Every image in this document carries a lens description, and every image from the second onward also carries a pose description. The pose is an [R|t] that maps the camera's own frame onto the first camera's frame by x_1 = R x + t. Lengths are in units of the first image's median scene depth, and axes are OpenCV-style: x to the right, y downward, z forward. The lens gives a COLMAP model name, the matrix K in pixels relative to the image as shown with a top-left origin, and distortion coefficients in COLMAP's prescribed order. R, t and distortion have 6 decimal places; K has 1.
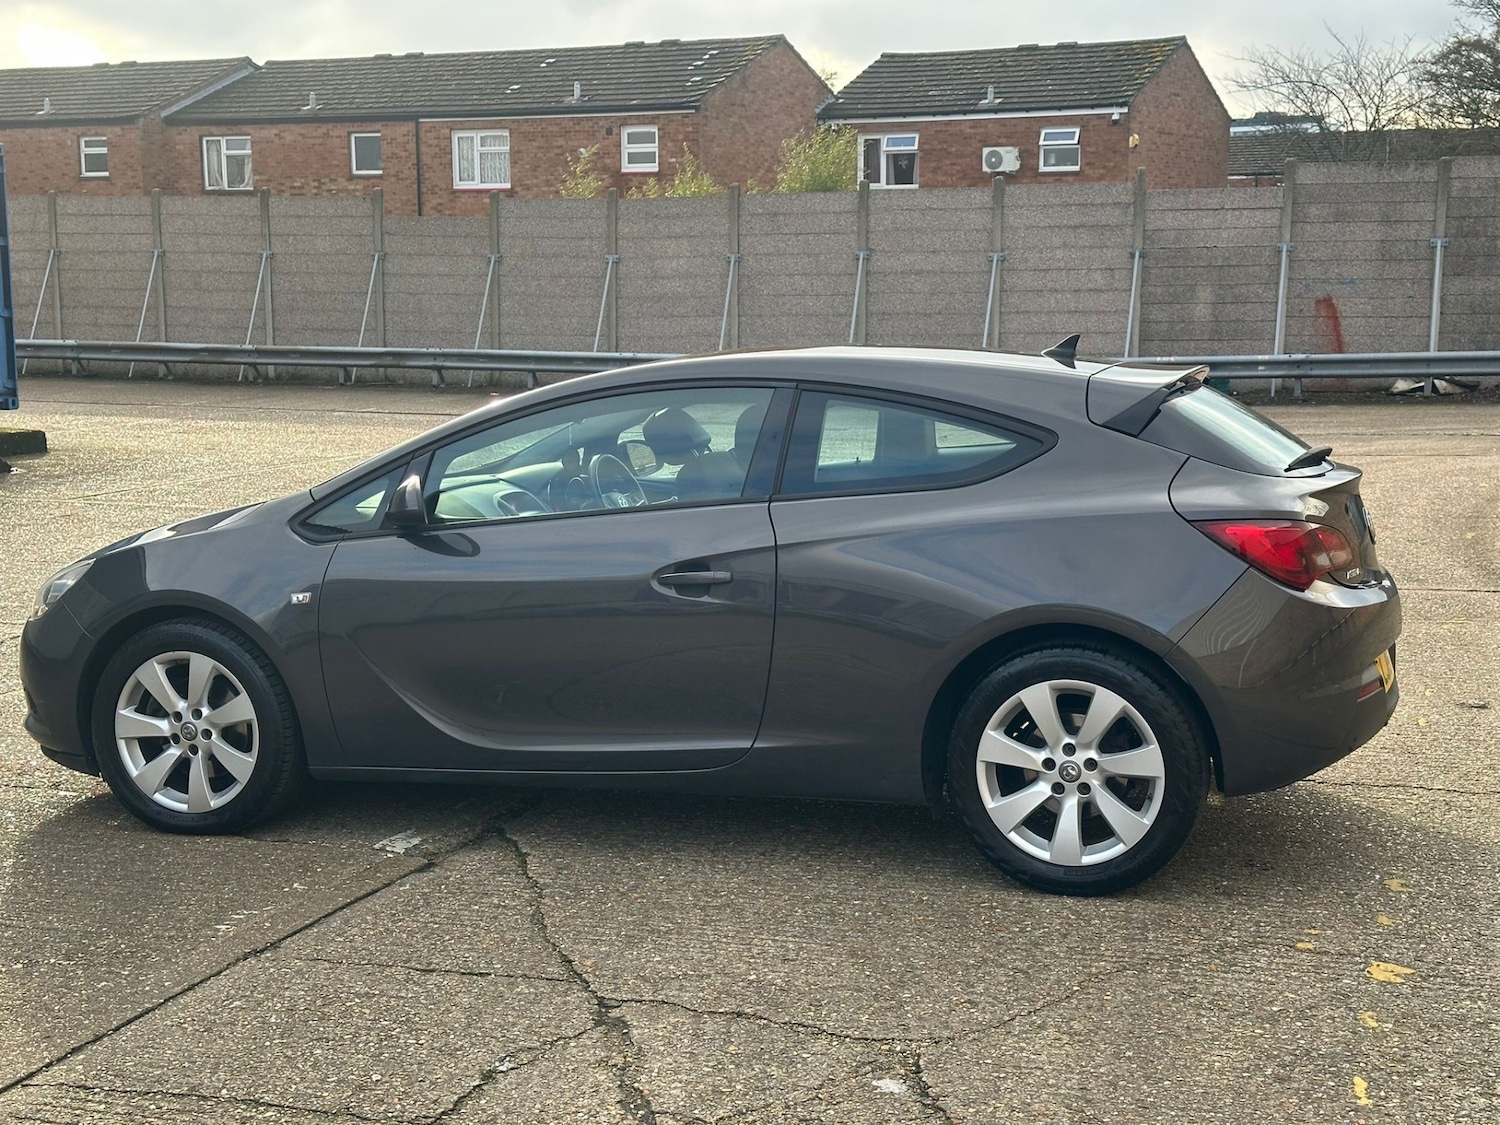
lens RADIAL K [[2078.5, 0, 755.5], [0, 2078.5, 605.4], [0, 0, 1]] dist [0.115967, 0.000000]
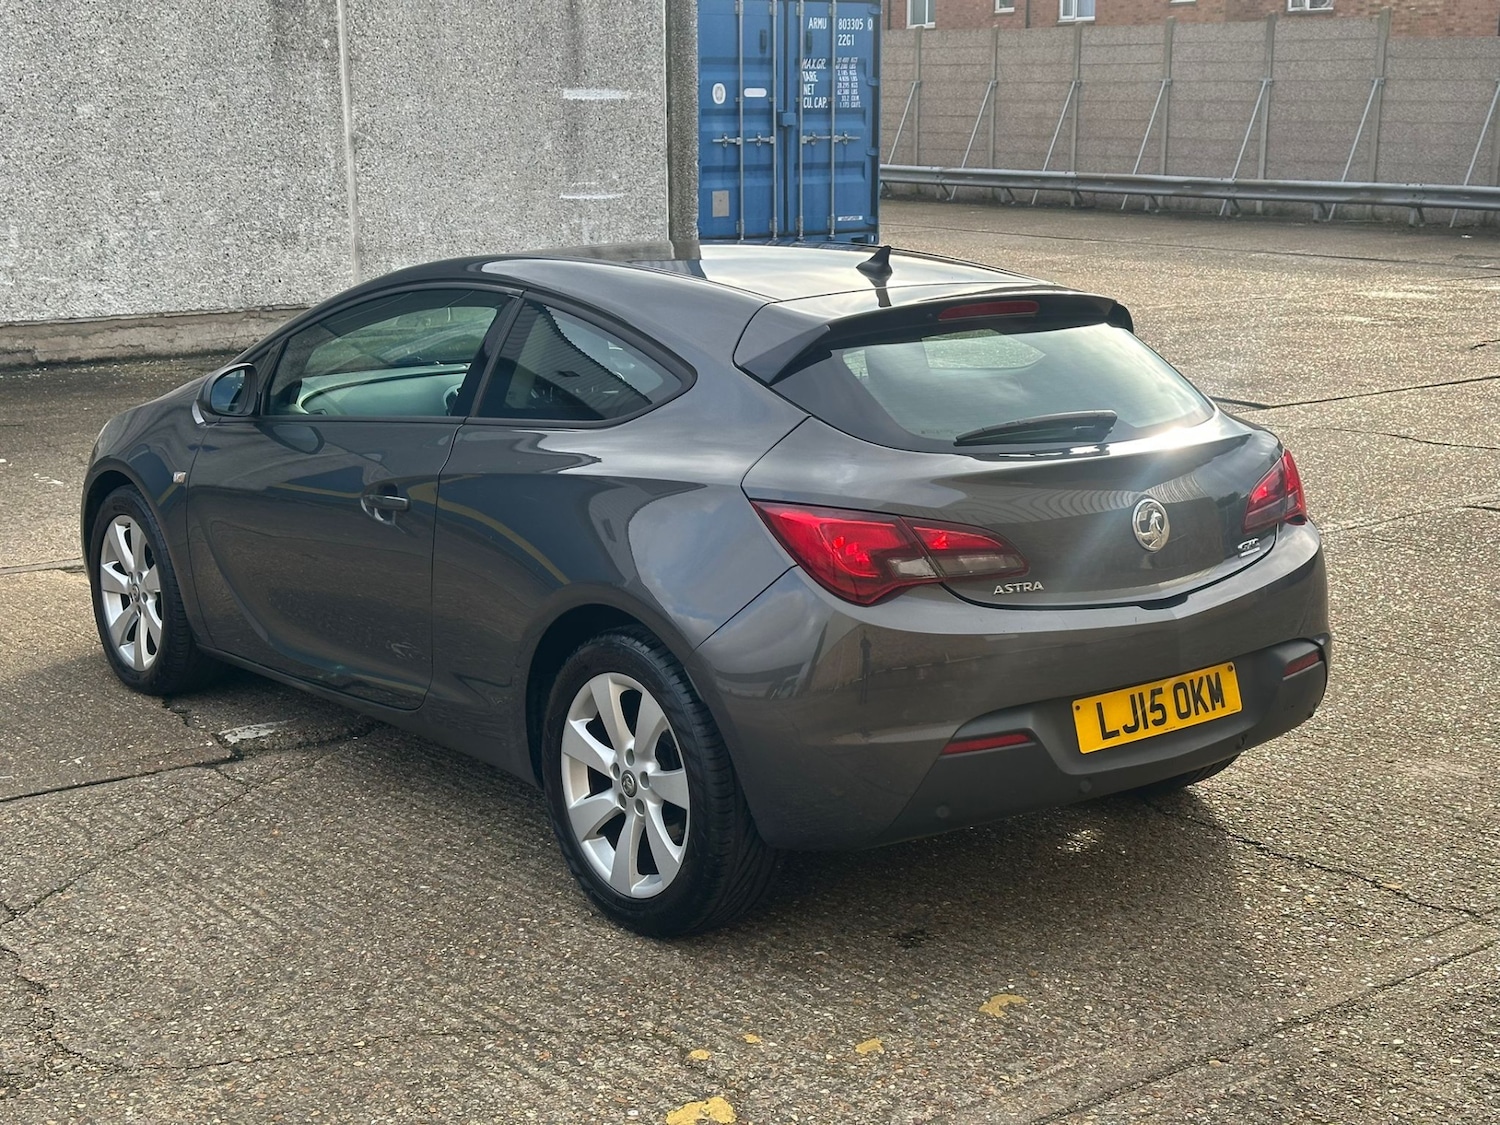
lens RADIAL K [[2078.5, 0, 758.8], [0, 2078.5, 574.9], [0, 0, 1]] dist [0.115967, 0.000000]
pose [[0.843002, 0.123344, -0.523577, 0.121376], [-0.086924, 0.991799, 0.093693, -0.016564], [0.530840, -0.033472, 0.846811, 0.064777]]
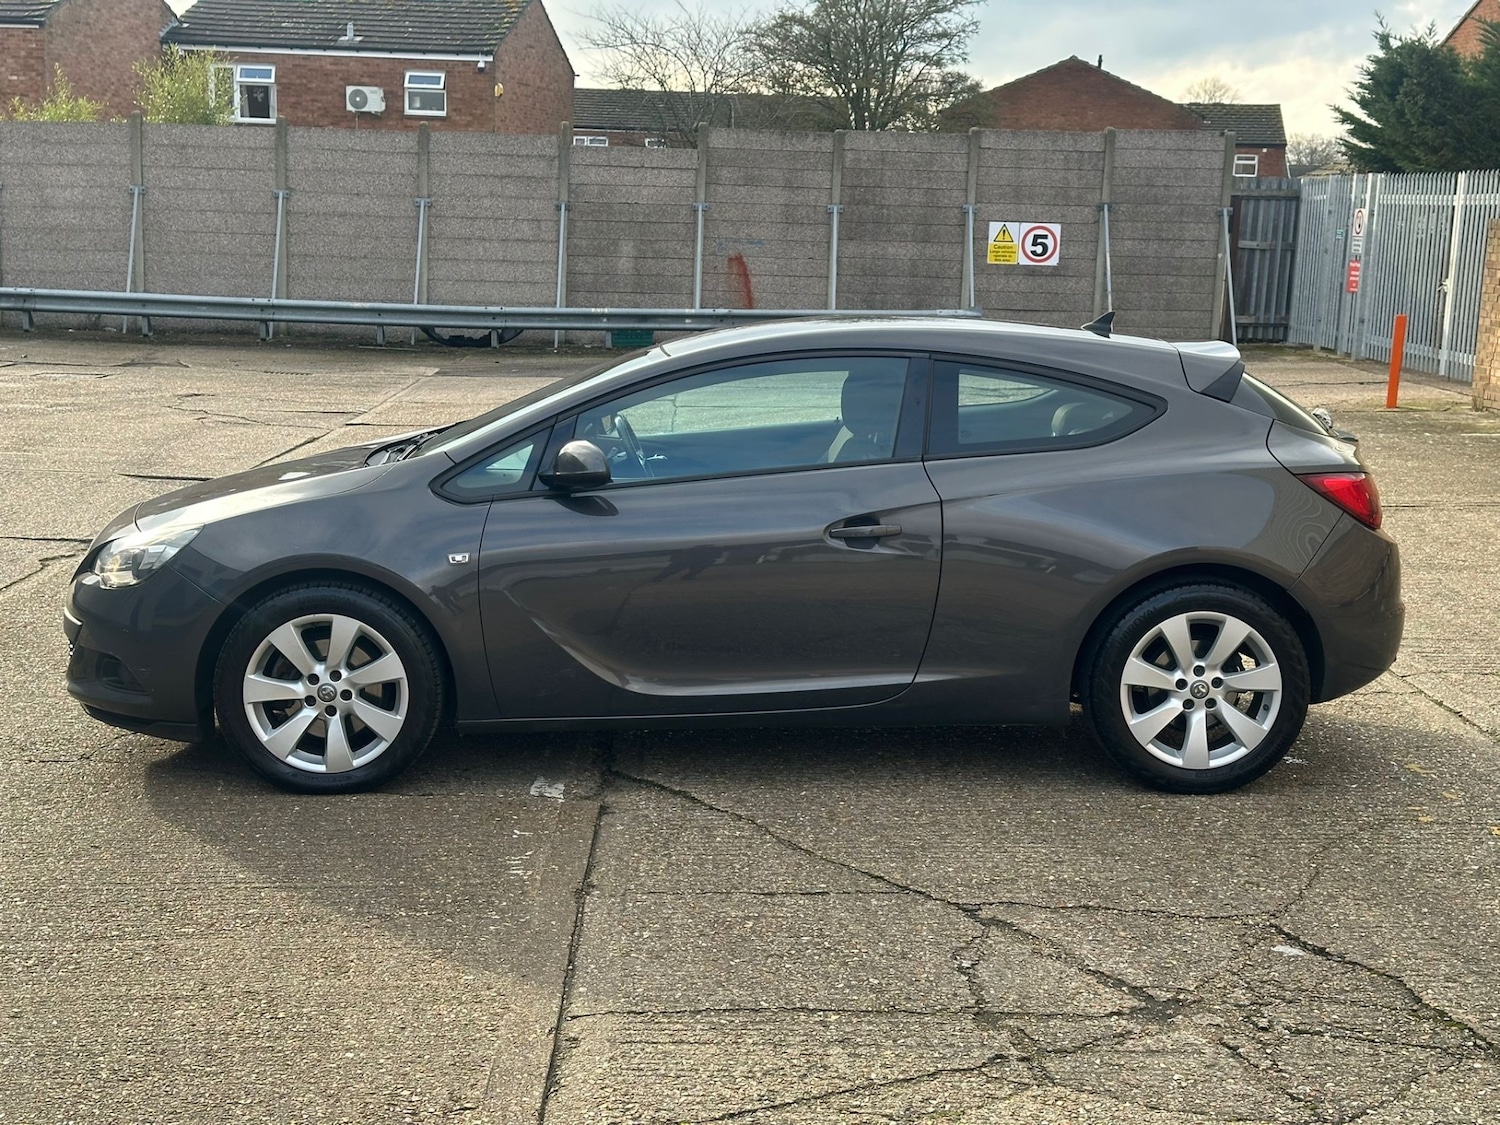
lens RADIAL K [[2078.5, 0, 746.8], [0, 2078.5, 623.5], [0, 0, 1]] dist [0.115967, 0.000000]
pose [[0.938094, -0.035406, 0.344566, -0.097089], [0.022919, 0.998927, 0.040248, -0.002121], [-0.345622, -0.029860, 0.937899, -0.003143]]
